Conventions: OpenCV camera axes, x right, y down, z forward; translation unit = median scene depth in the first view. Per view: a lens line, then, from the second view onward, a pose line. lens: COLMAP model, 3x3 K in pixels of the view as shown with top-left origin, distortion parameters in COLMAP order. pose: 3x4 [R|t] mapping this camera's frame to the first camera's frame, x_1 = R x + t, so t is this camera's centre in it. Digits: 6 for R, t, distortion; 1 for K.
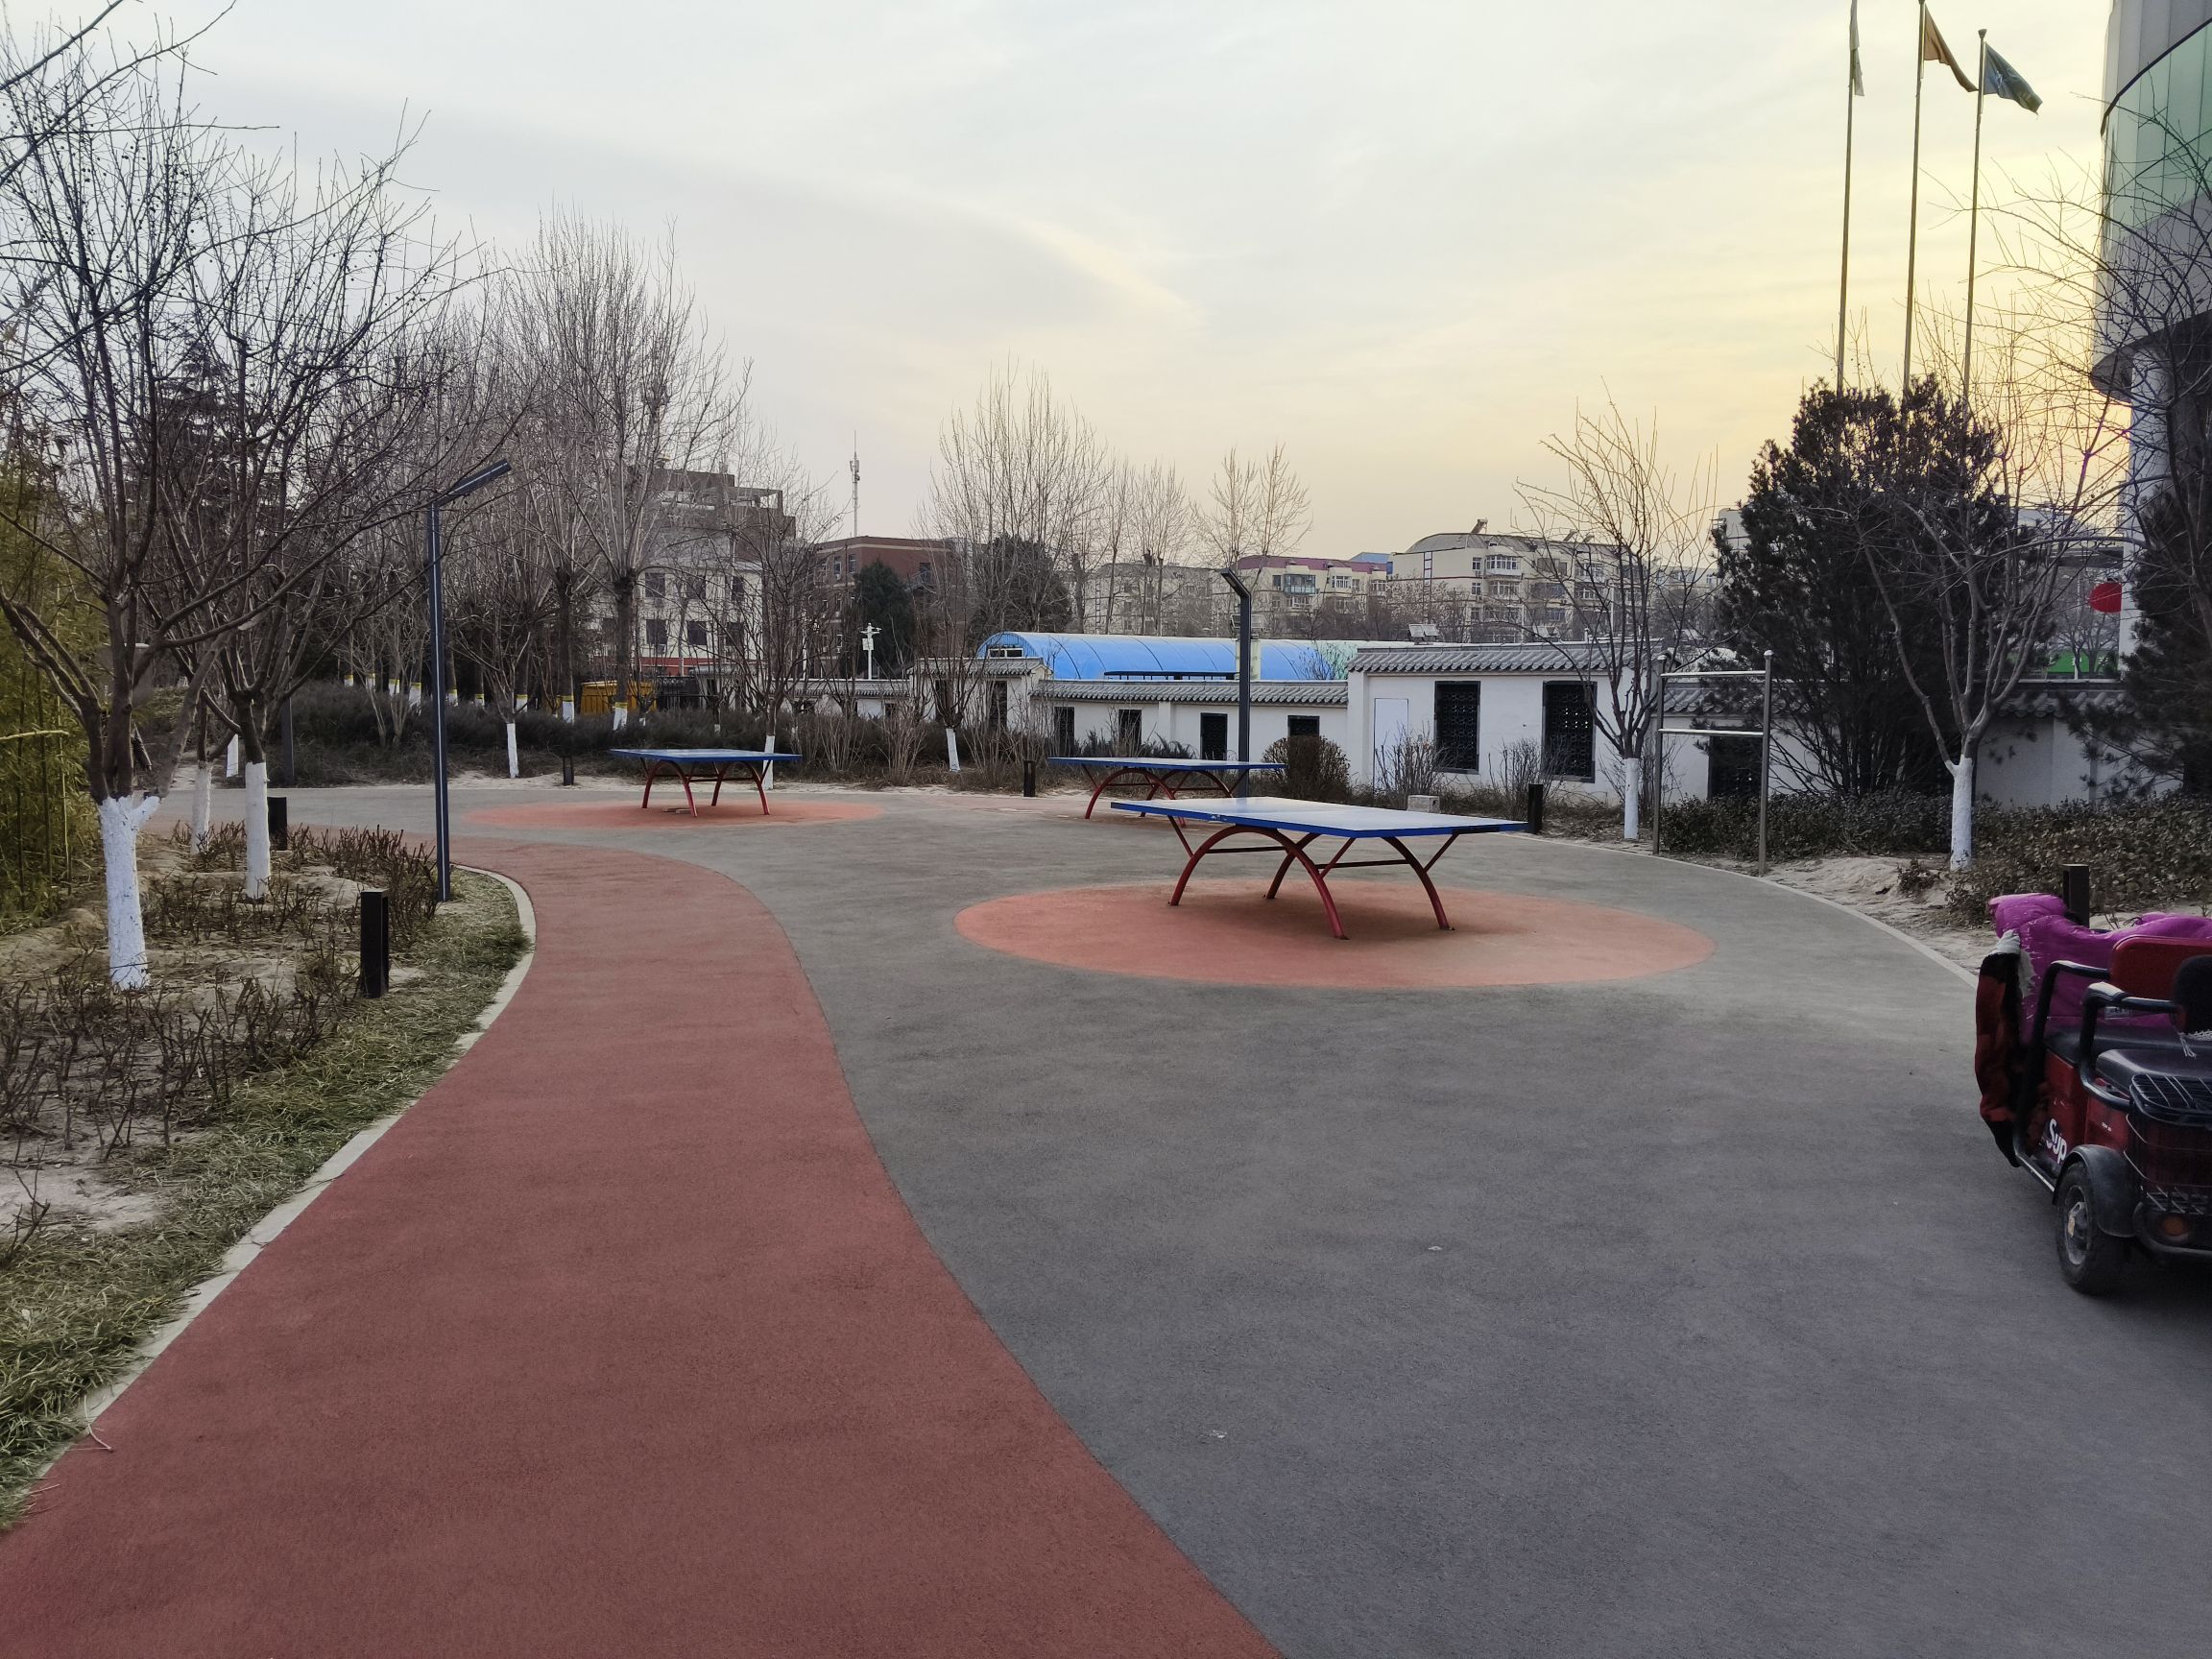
lens RADIAL K [[1664.6, 0, 1106.0], [0, 1664.6, 829.5], [0, 0, 1]] dist [0.210910, -0.353799]
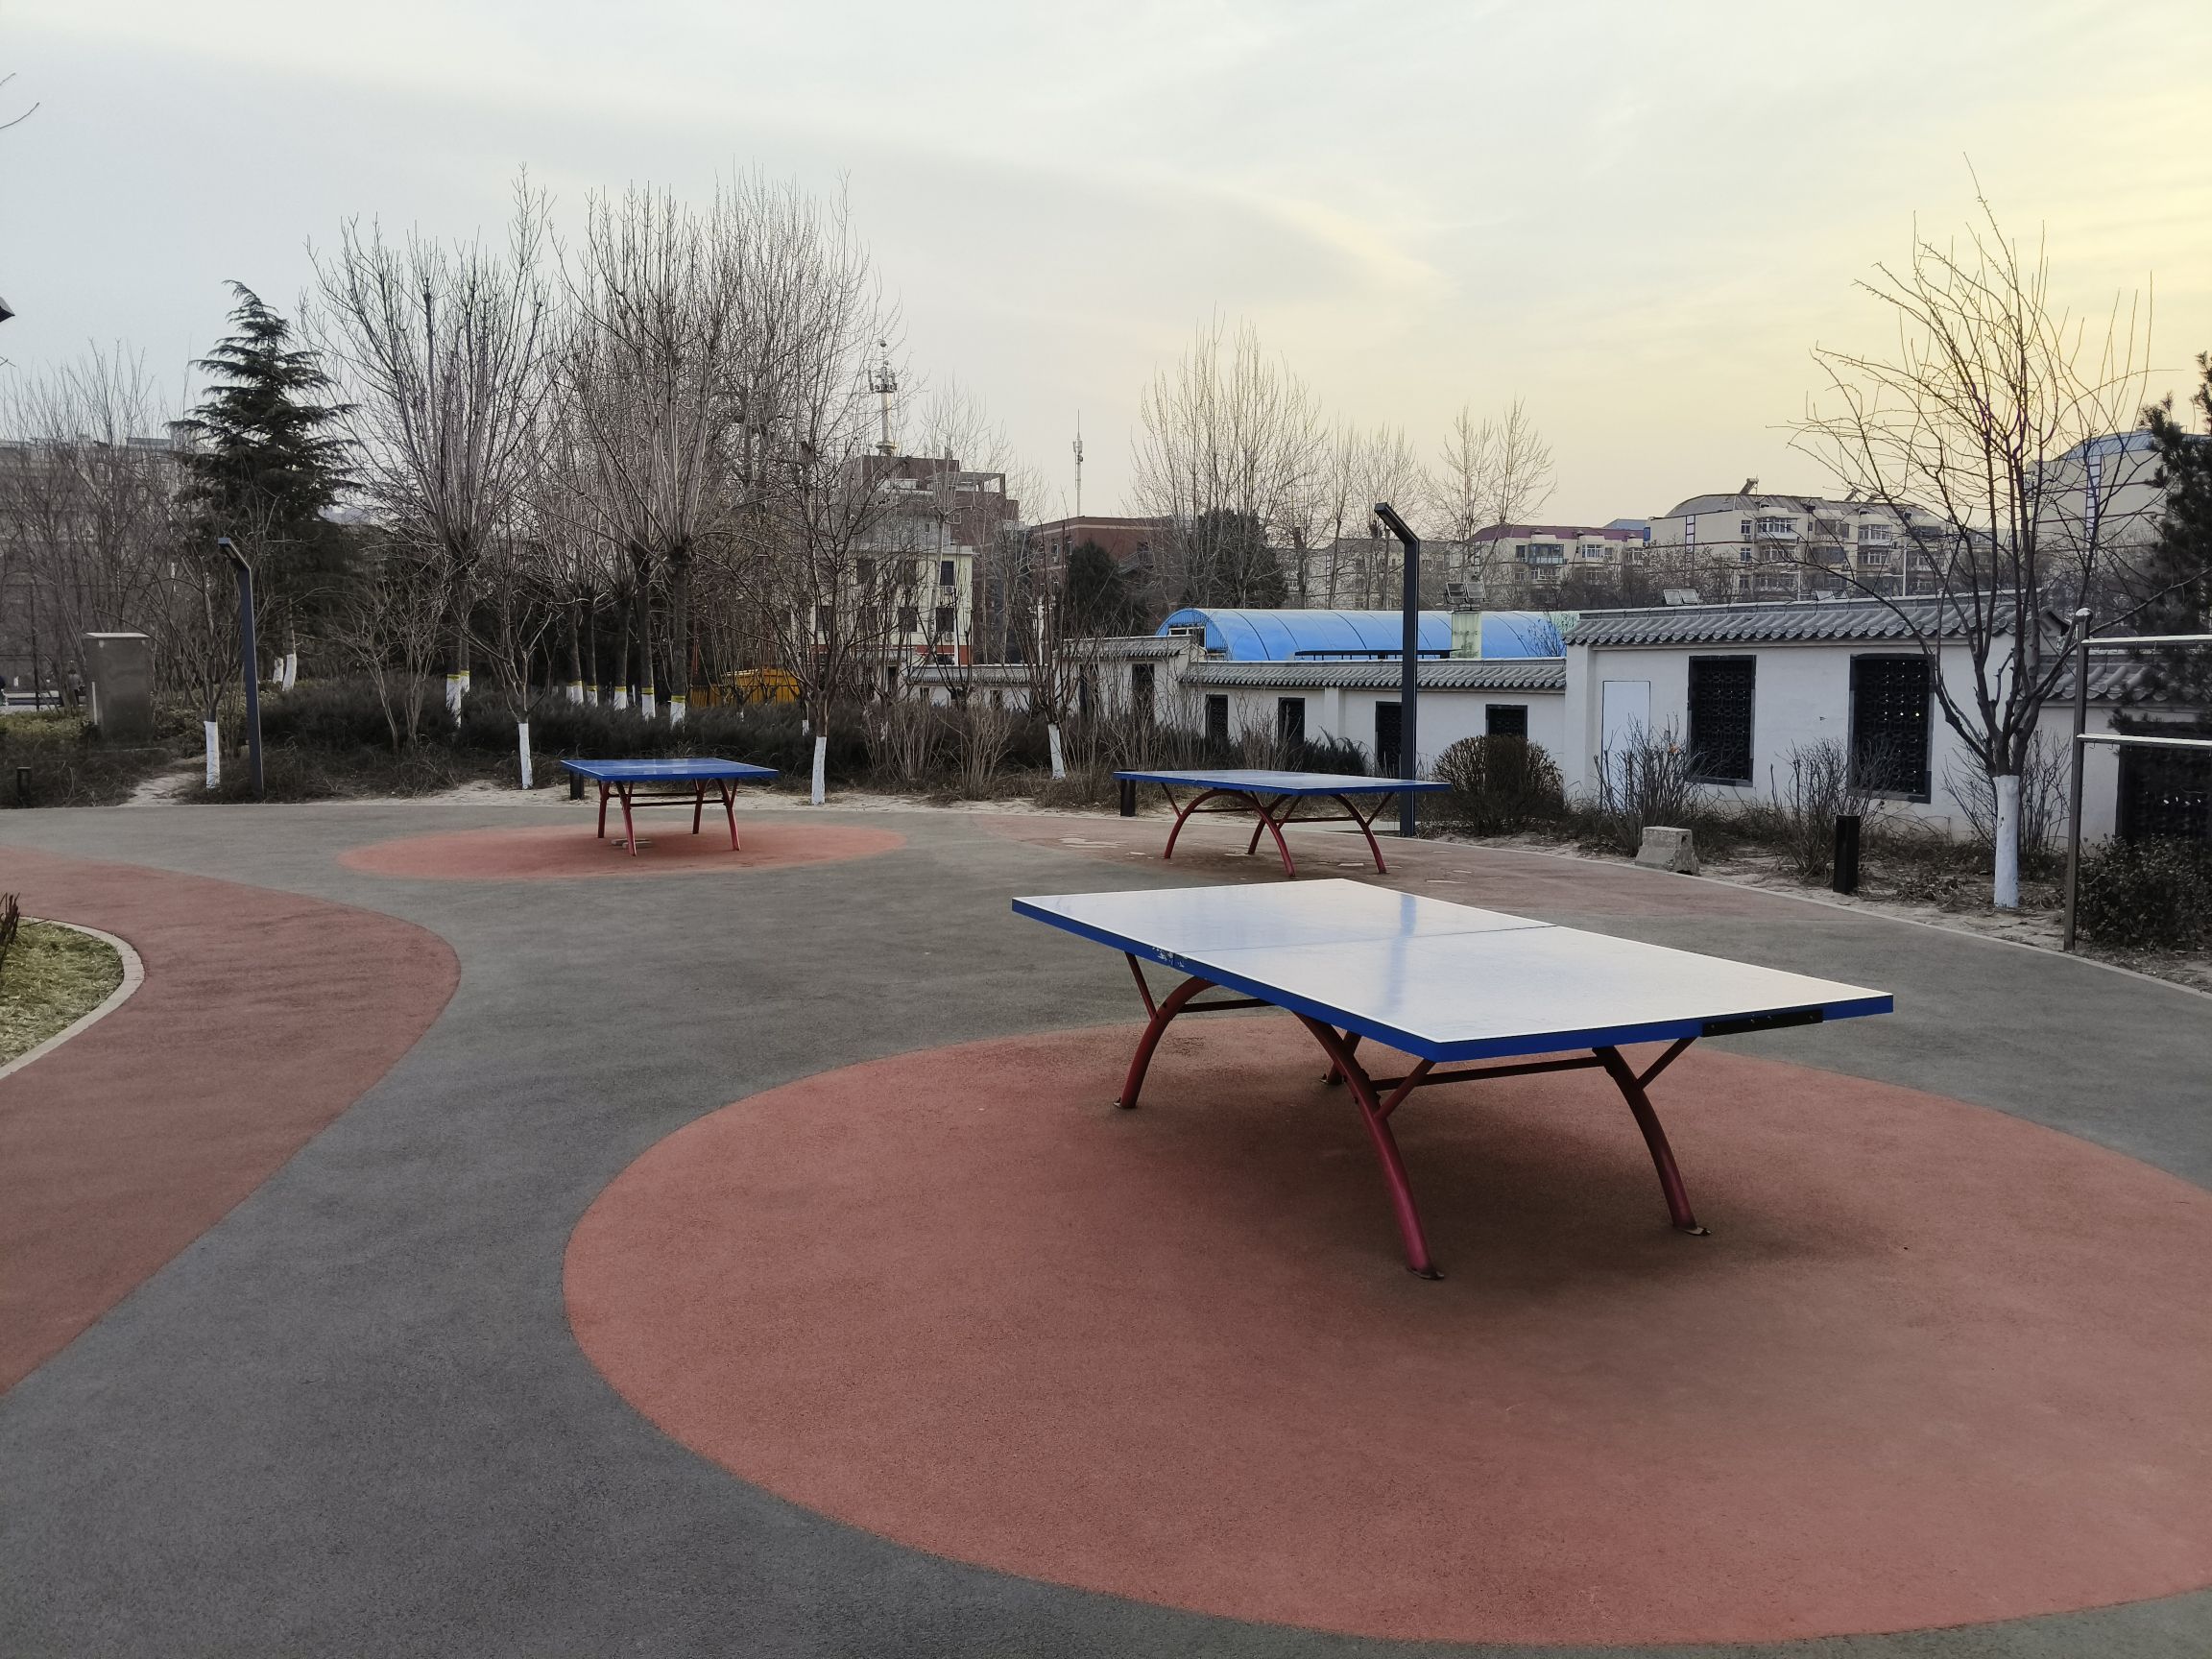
lens RADIAL K [[1664.6, 0, 1106.0], [0, 1664.6, 829.5], [0, 0, 1]] dist [0.210910, -0.353799]
pose [[0.990029, 0.002472, -0.140845, 0.024204], [-0.001000, 0.999944, 0.010519, -0.010158], [0.140863, -0.010273, 0.989976, 0.114288]]
